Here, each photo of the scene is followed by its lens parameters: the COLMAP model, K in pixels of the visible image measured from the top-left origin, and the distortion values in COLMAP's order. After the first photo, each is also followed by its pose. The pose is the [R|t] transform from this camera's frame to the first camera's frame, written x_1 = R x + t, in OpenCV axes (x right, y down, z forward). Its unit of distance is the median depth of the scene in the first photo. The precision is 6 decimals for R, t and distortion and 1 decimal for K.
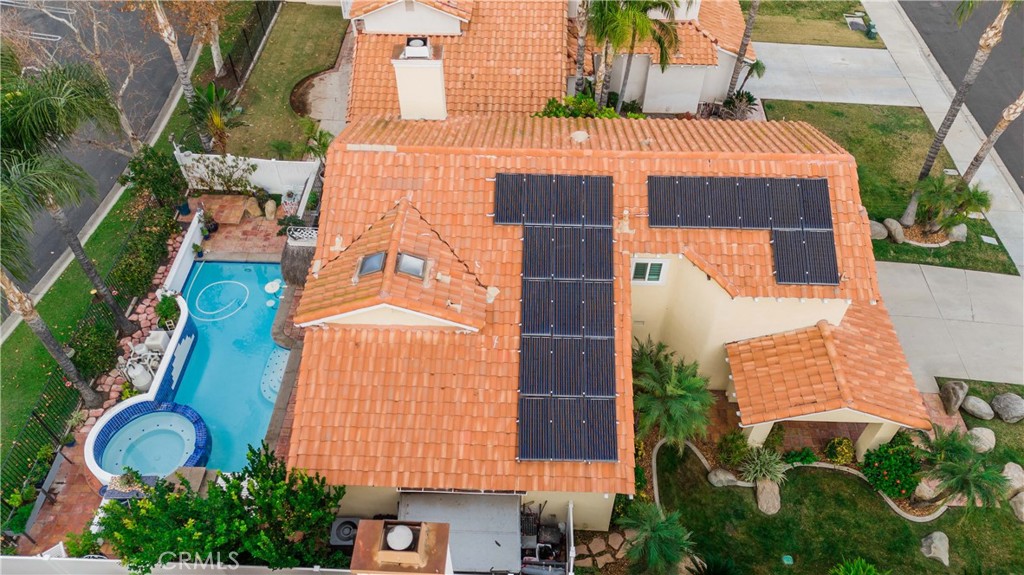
lens RADIAL K [[746.6, 0, 517.1], [0, 746.6, 287.4], [0, 0, 1]] dist [0.062755, -0.058647]
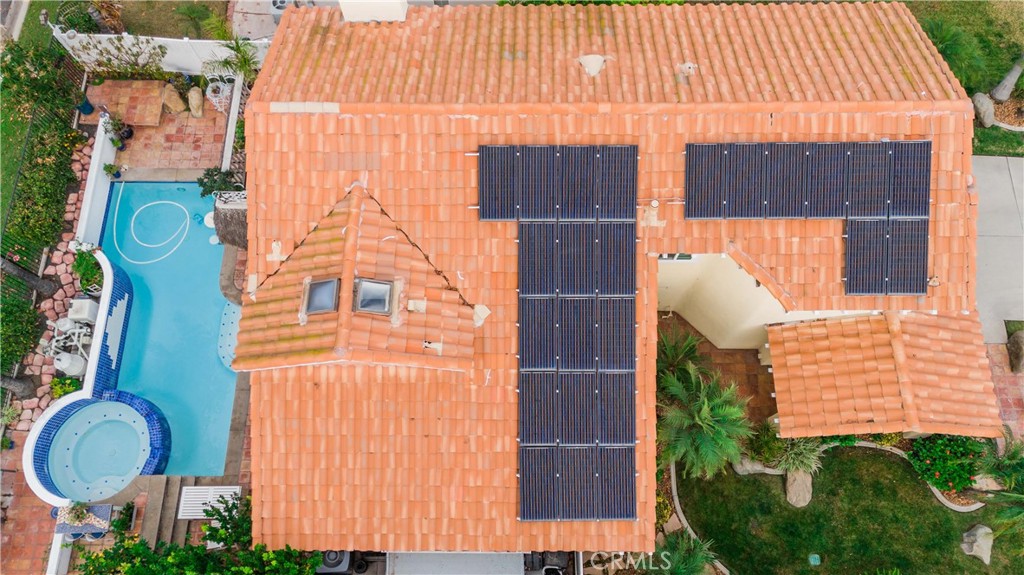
lens RADIAL K [[746.6, 0, 517.1], [0, 746.6, 287.4], [0, 0, 1]] dist [0.062755, -0.058647]
pose [[0.999571, -0.029228, -0.002111, 0.006957], [0.027875, 0.926123, 0.376190, -0.298231], [-0.009040, -0.376088, 0.926540, 0.268047]]
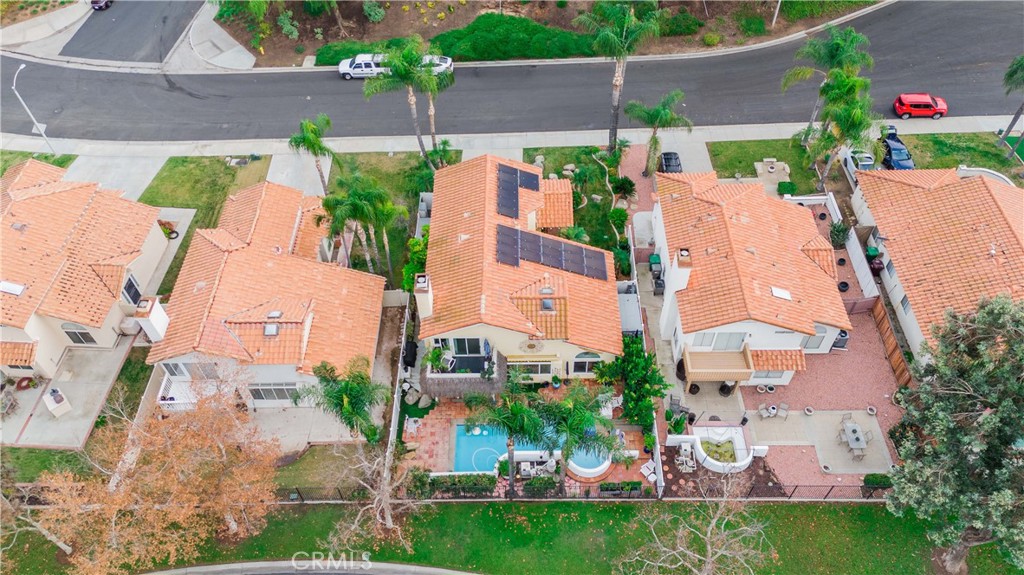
lens RADIAL K [[746.6, 0, 517.1], [0, 746.6, 287.4], [0, 0, 1]] dist [0.062755, -0.058647]
pose [[-0.033037, -0.772759, 0.633839, -1.501807], [0.755226, 0.396083, 0.522257, -1.238142], [-0.654632, 0.495945, 0.570522, -0.269419]]
